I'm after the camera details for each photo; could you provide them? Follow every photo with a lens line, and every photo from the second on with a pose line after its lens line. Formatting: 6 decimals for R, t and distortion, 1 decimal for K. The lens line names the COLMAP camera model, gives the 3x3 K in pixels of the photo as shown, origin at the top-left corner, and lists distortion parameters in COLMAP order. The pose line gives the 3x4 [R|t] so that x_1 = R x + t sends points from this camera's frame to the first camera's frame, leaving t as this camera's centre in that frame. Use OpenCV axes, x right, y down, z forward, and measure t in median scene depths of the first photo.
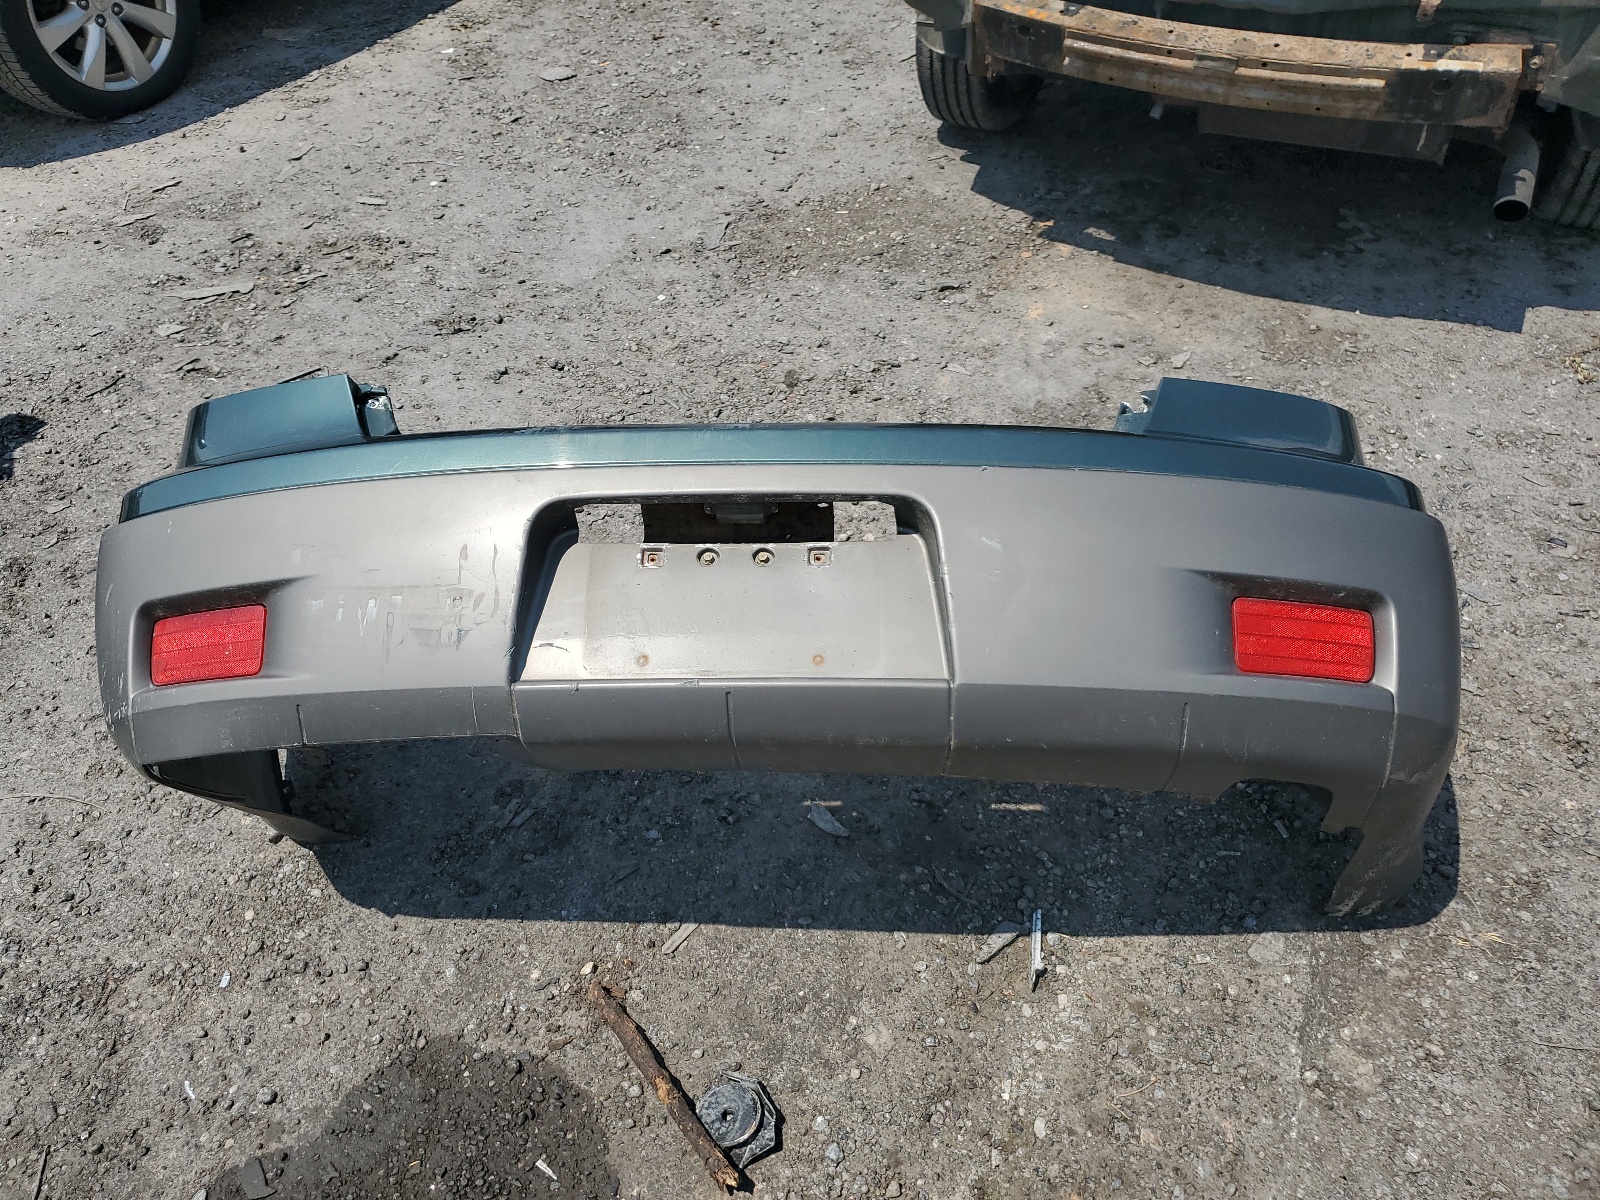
lens RADIAL K [[1304.6, 0, 800.0], [0, 1304.6, 600.0], [0, 0, 1]] dist [0.007345, 0.045899]
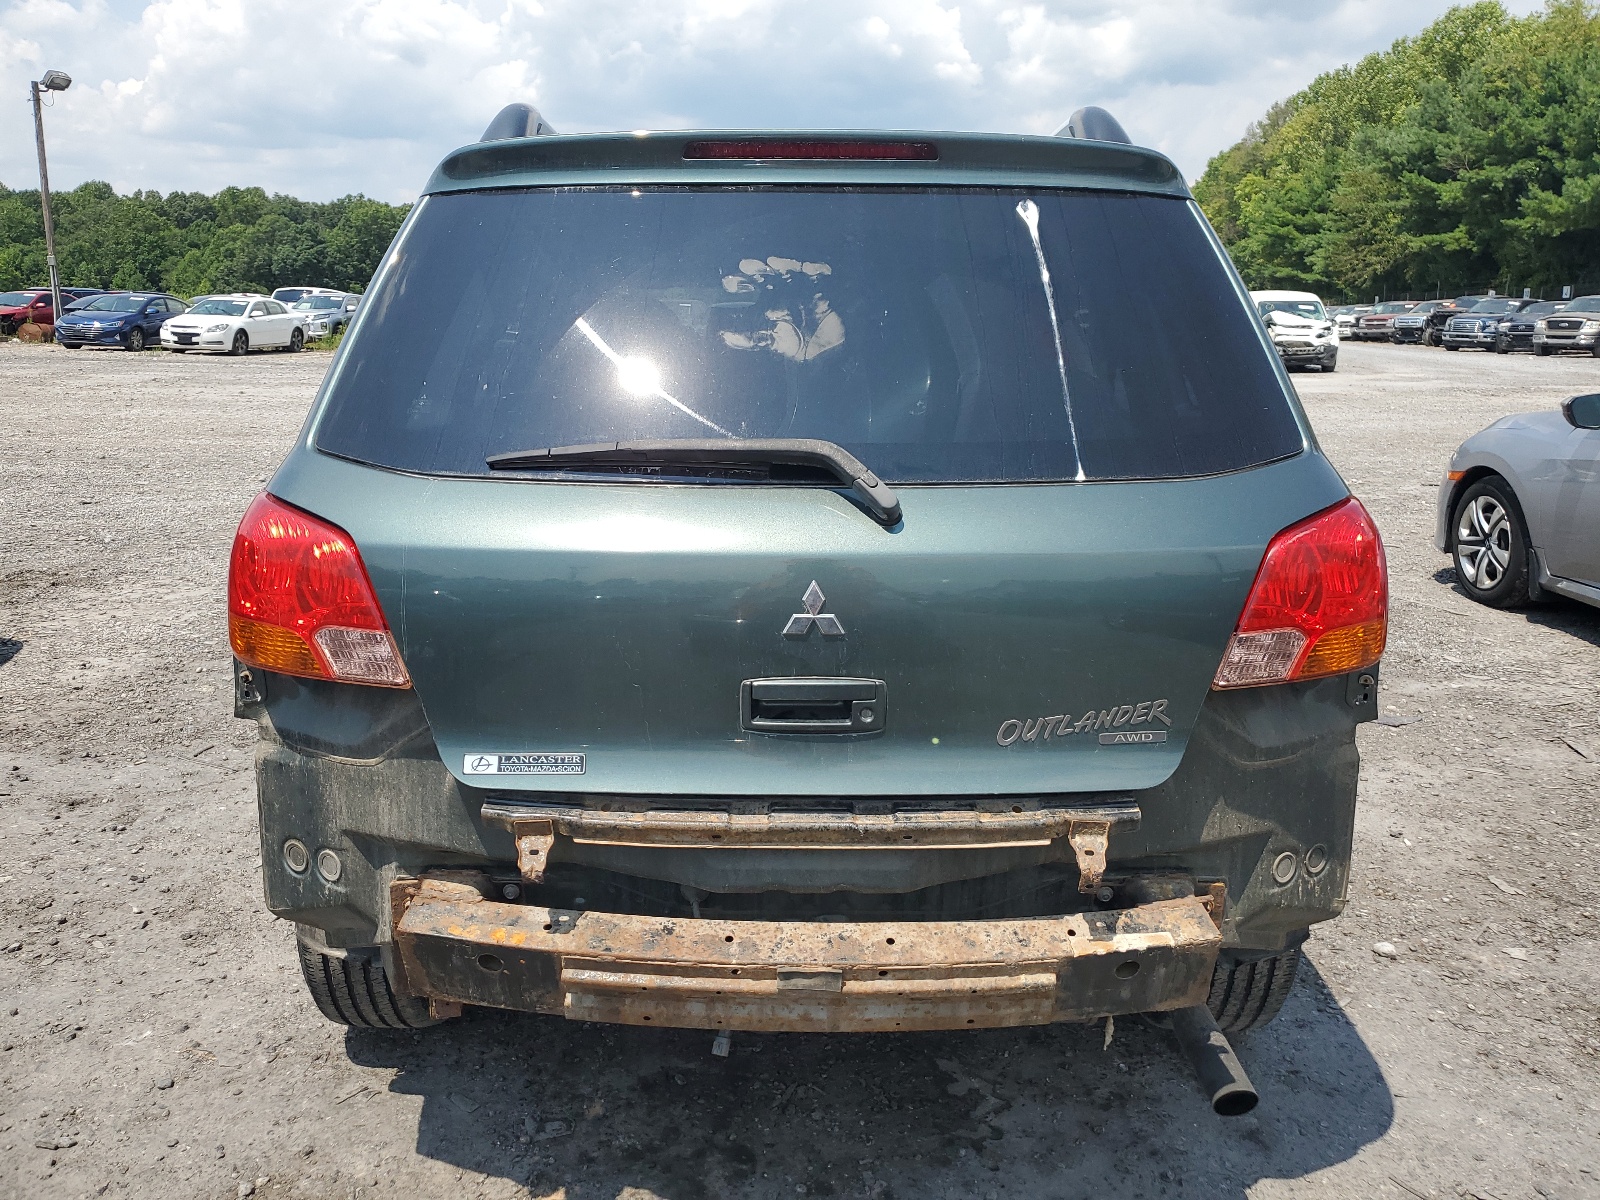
lens RADIAL K [[1304.6, 0, 800.0], [0, 1304.6, 600.0], [0, 0, 1]] dist [0.007345, 0.045899]
pose [[0.893822, -0.062685, 0.444020, 0.041913], [0.269482, 0.866523, -0.420140, -0.285918], [-0.358417, 0.495185, 0.791409, 0.387489]]
